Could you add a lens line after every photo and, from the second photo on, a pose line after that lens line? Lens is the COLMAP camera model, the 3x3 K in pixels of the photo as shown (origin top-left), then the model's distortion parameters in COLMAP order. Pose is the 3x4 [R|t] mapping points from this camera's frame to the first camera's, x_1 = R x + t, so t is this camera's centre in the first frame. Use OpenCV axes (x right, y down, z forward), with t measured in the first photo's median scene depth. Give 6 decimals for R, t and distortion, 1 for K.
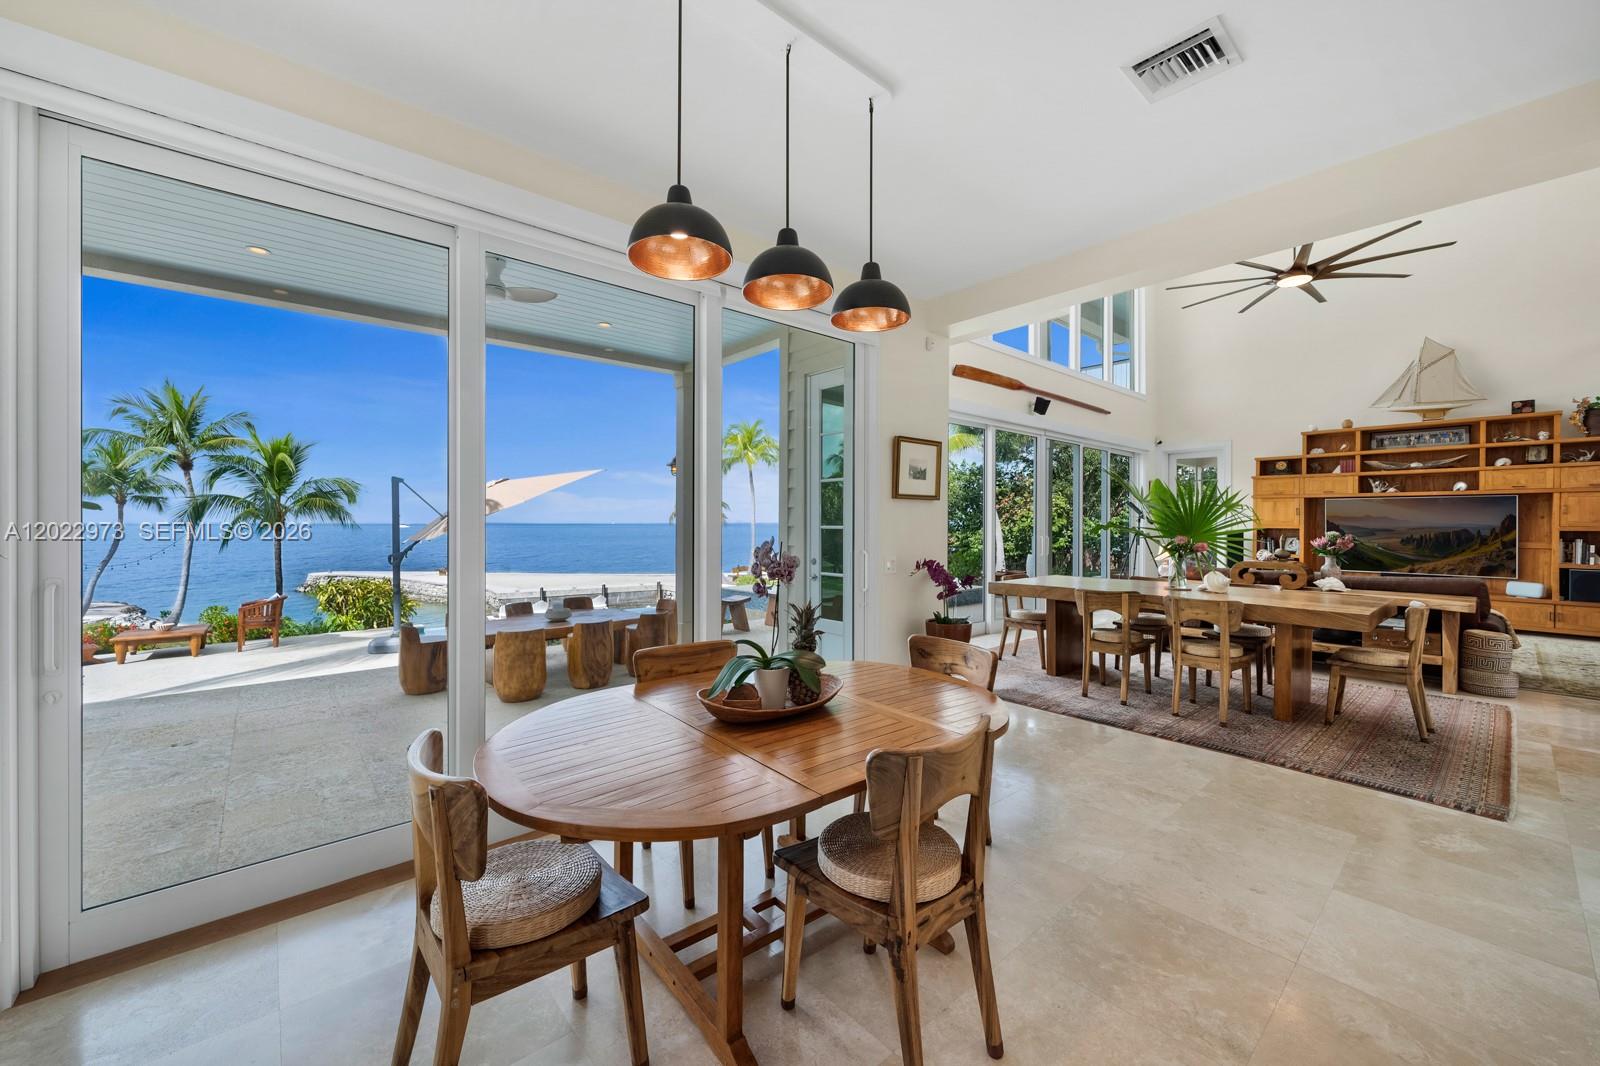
lens RADIAL K [[603.0, 0, 783.1], [0, 603.0, 529.5], [0, 0, 1]] dist [-0.003678, 0.000314]
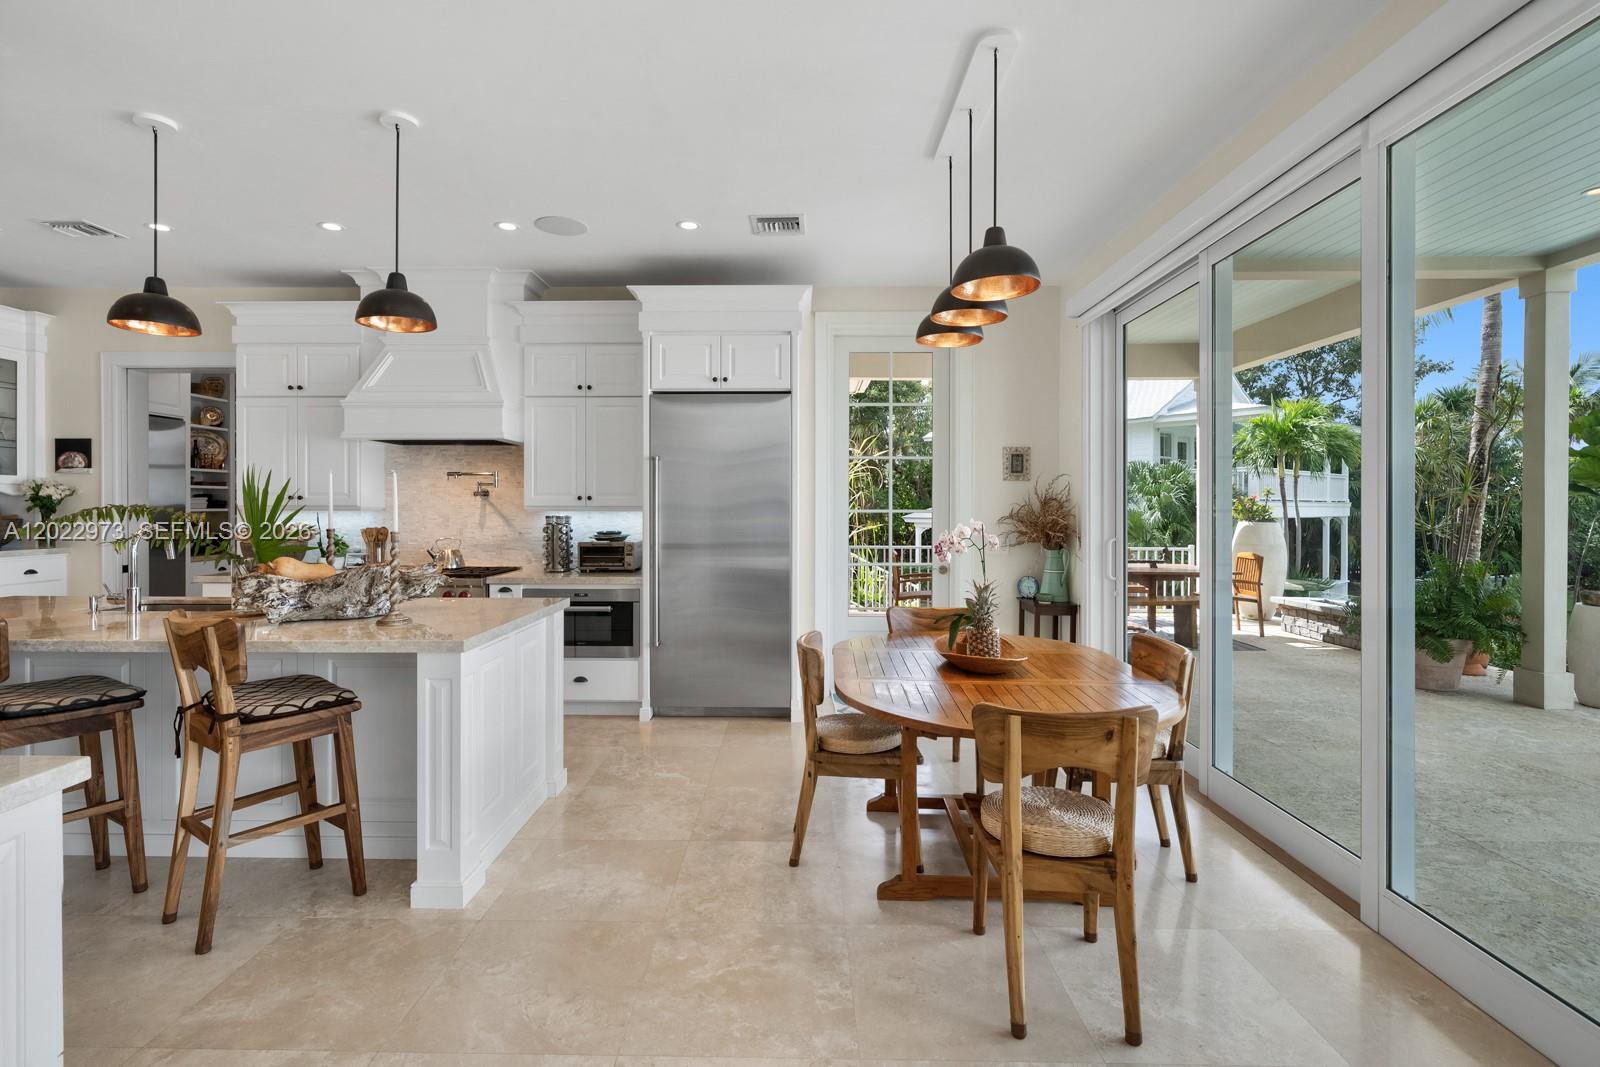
lens RADIAL K [[754.7, 0, 784.0], [0, 754.7, 508.0], [0, 0, 1]] dist [0.006100, -0.001108]
pose [[-0.649736, -0.000213, -0.760160, 0.340145], [-0.012067, 0.999877, 0.010034, -0.004906], [0.760064, 0.015692, -0.649658, 0.418687]]
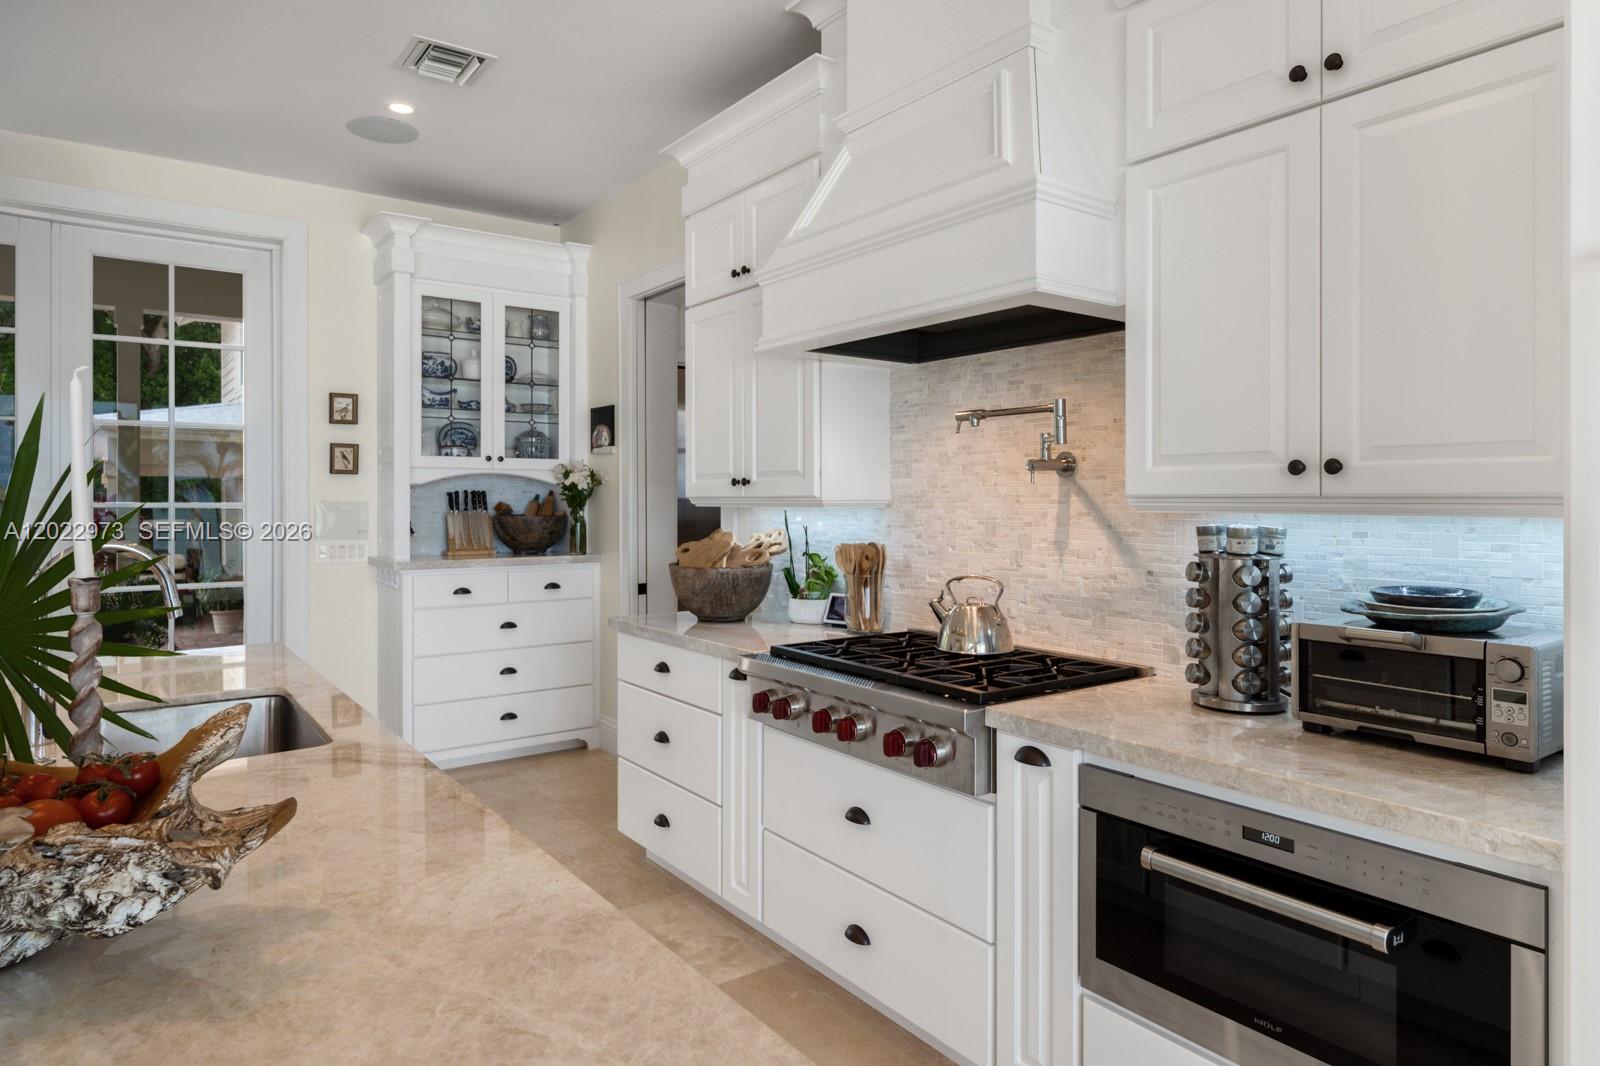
lens RADIAL K [[959.1, 0, 774.8], [0, 959.1, 501.9], [0, 0, 1]] dist [-0.001200, 0.000697]
pose [[-0.997740, -0.000226, 0.067192, 0.083496], [0.000988, 0.999837, 0.018030, -0.001101], [-0.067185, 0.018056, -0.997577, 0.117740]]
